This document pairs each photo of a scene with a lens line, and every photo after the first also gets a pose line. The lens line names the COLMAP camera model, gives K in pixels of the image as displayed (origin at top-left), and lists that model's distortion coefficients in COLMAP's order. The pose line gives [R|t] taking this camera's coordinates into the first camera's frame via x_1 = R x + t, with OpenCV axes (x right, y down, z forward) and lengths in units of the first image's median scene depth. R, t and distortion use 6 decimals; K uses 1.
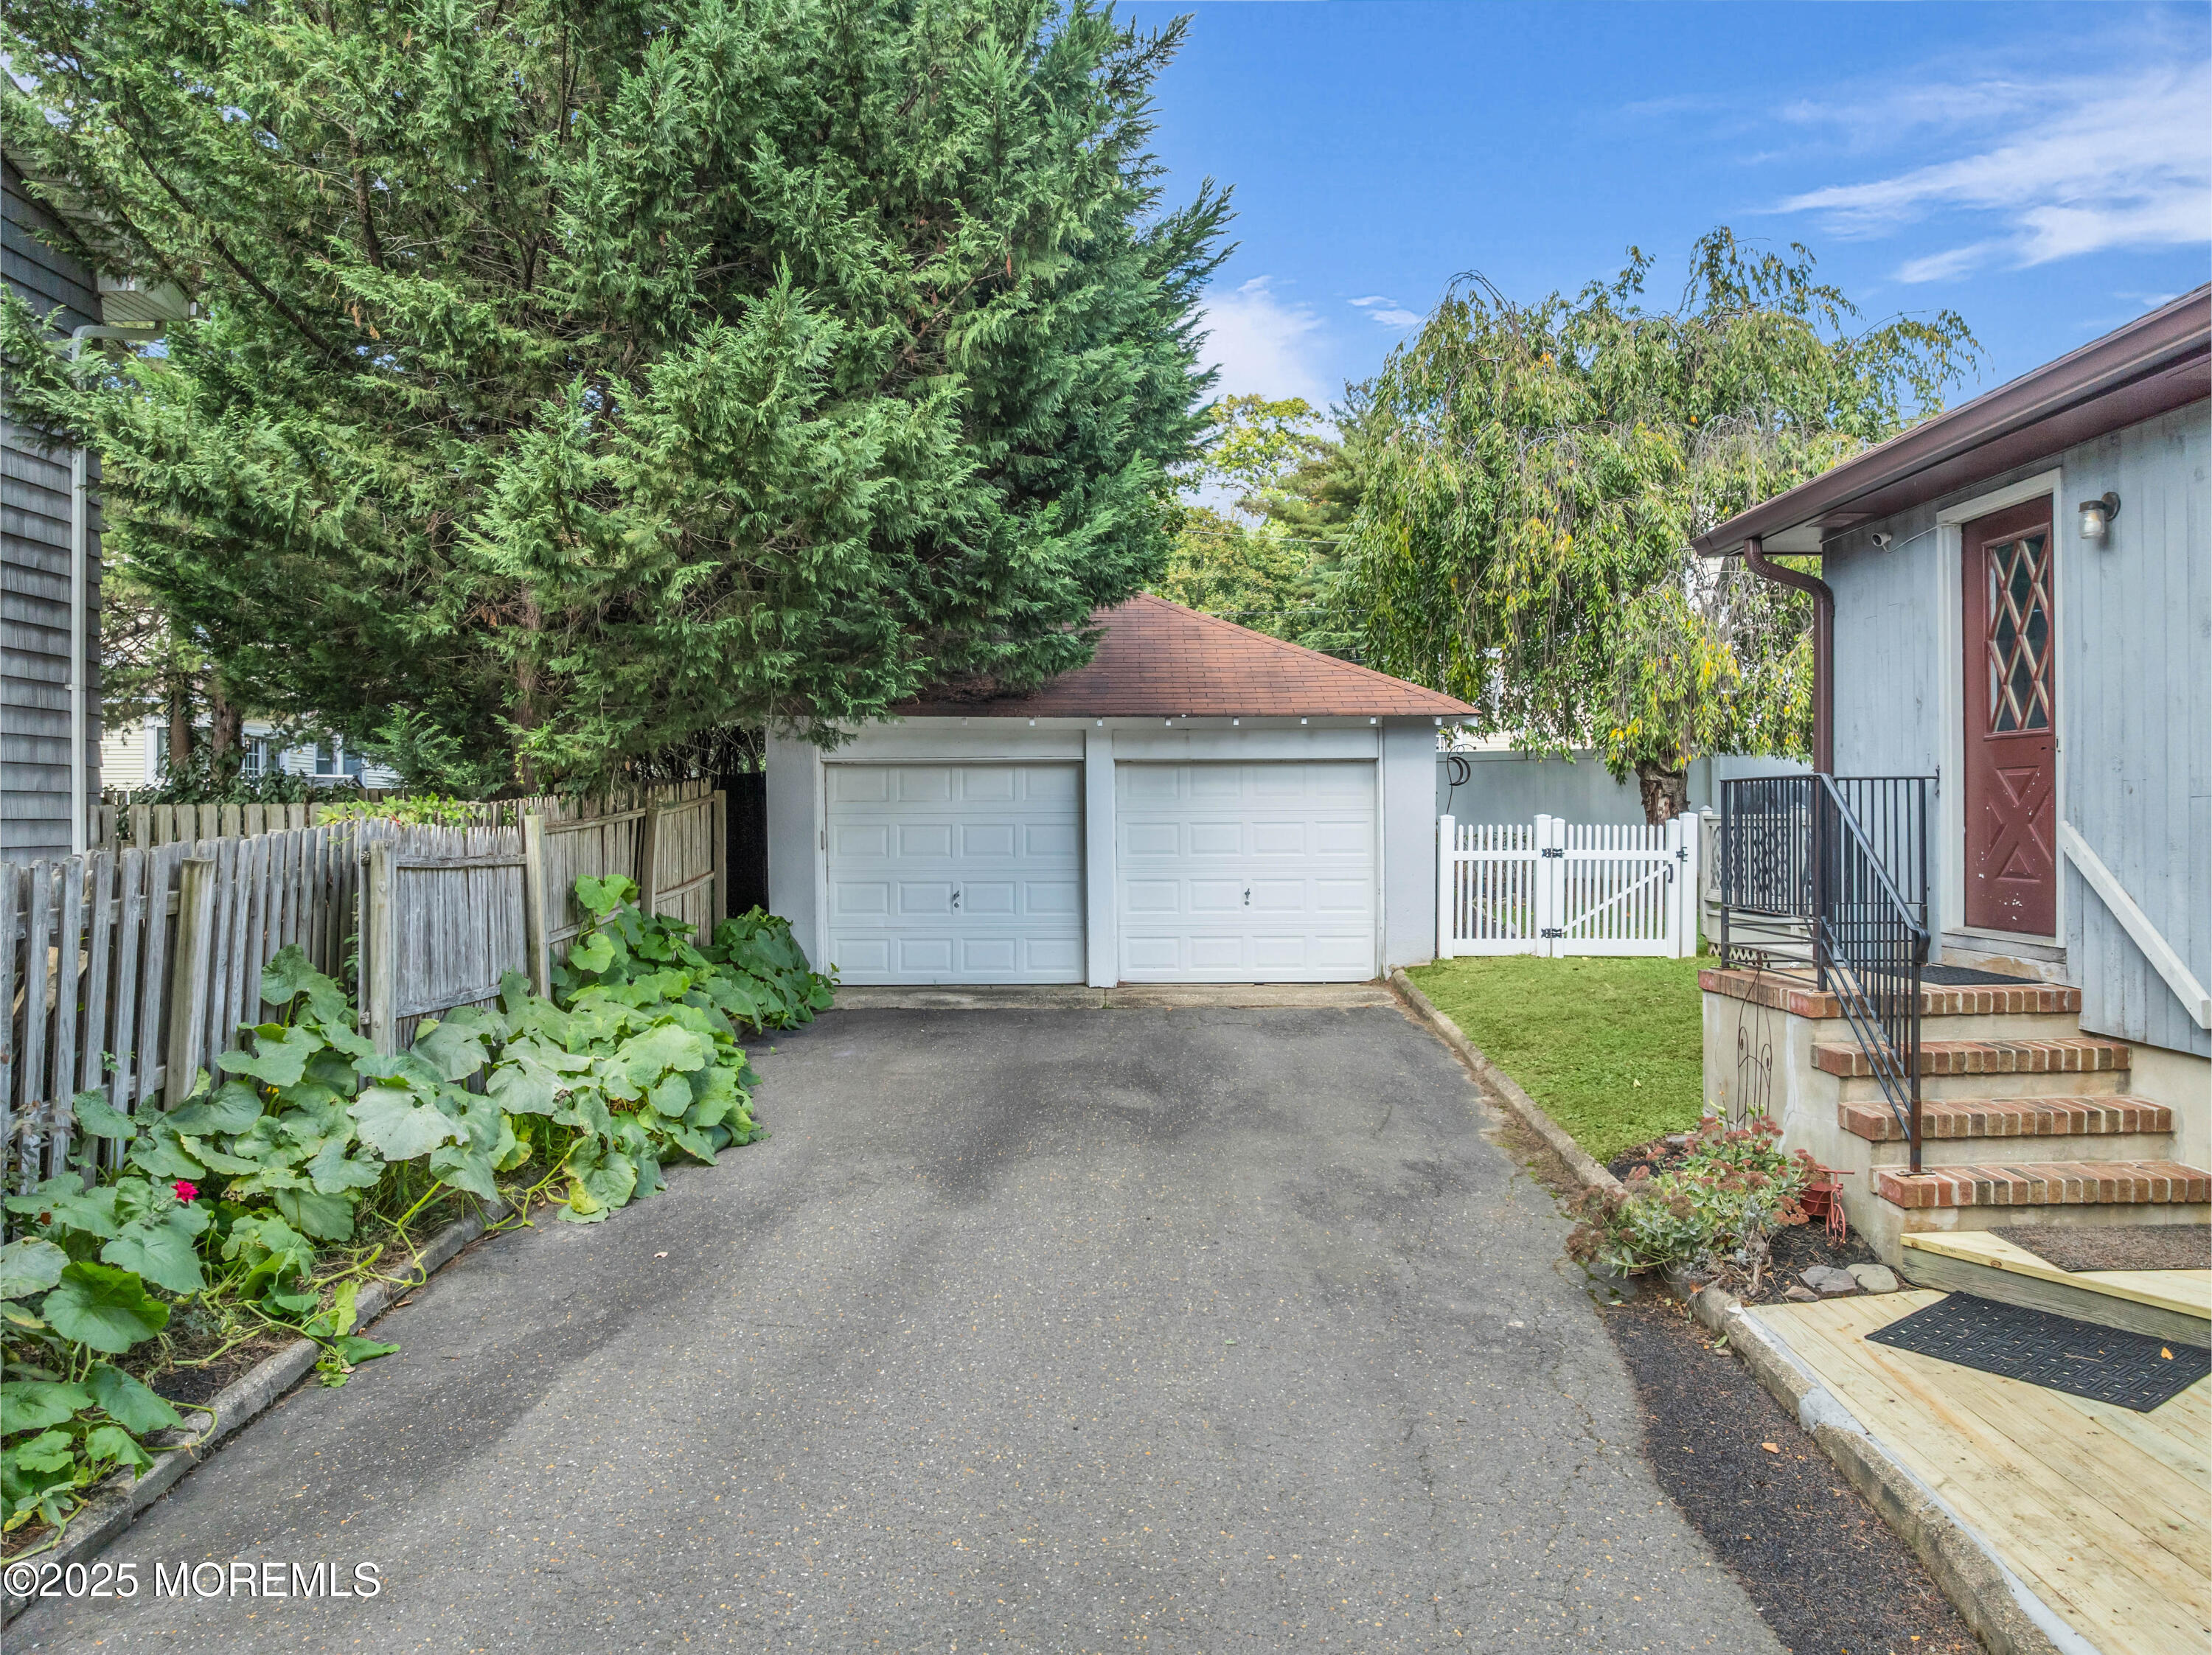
lens RADIAL K [[1557.9, 0, 1107.4], [0, 1557.9, 799.5], [0, 0, 1]] dist [-0.009032, -0.070928]
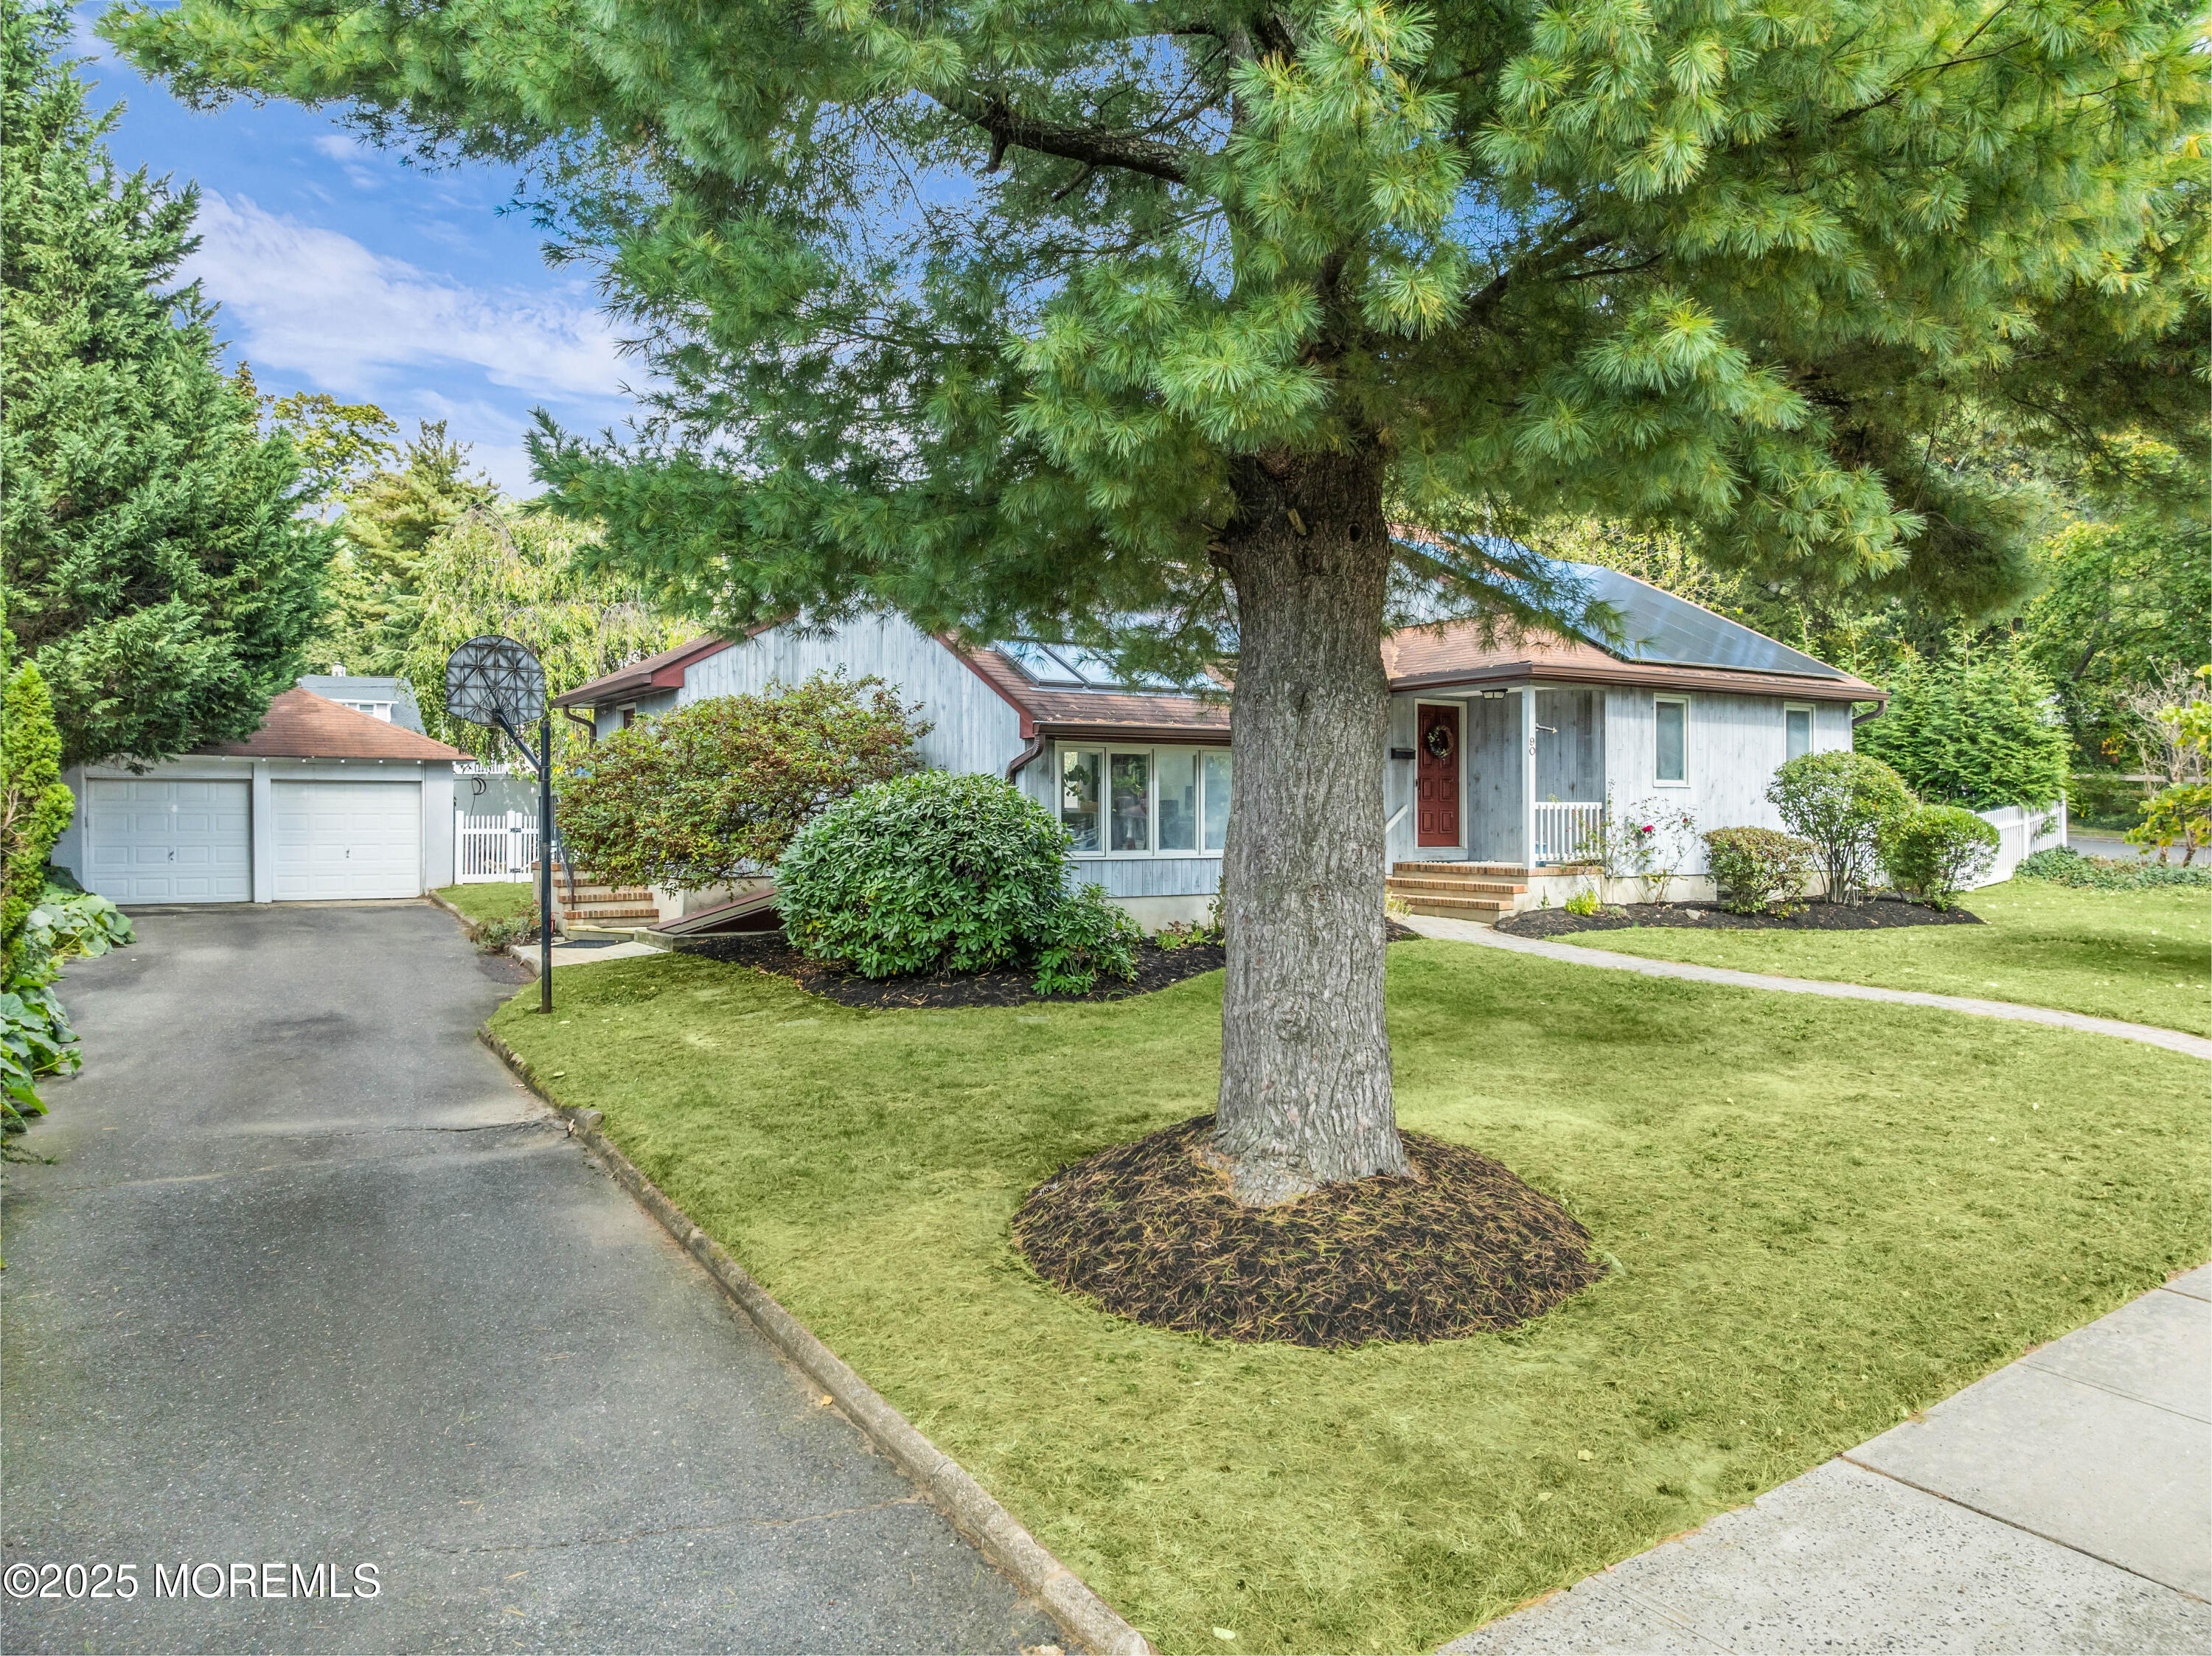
lens RADIAL K [[1558.0, 0, 1107.4], [0, 1558.0, 800.0], [0, 0, 1]] dist [-0.009032, -0.070928]
pose [[0.841955, 0.010731, 0.539441, -0.148573], [-0.009087, 0.999942, -0.005709, 0.000281], [-0.539472, -0.000095, 0.842004, -1.077322]]
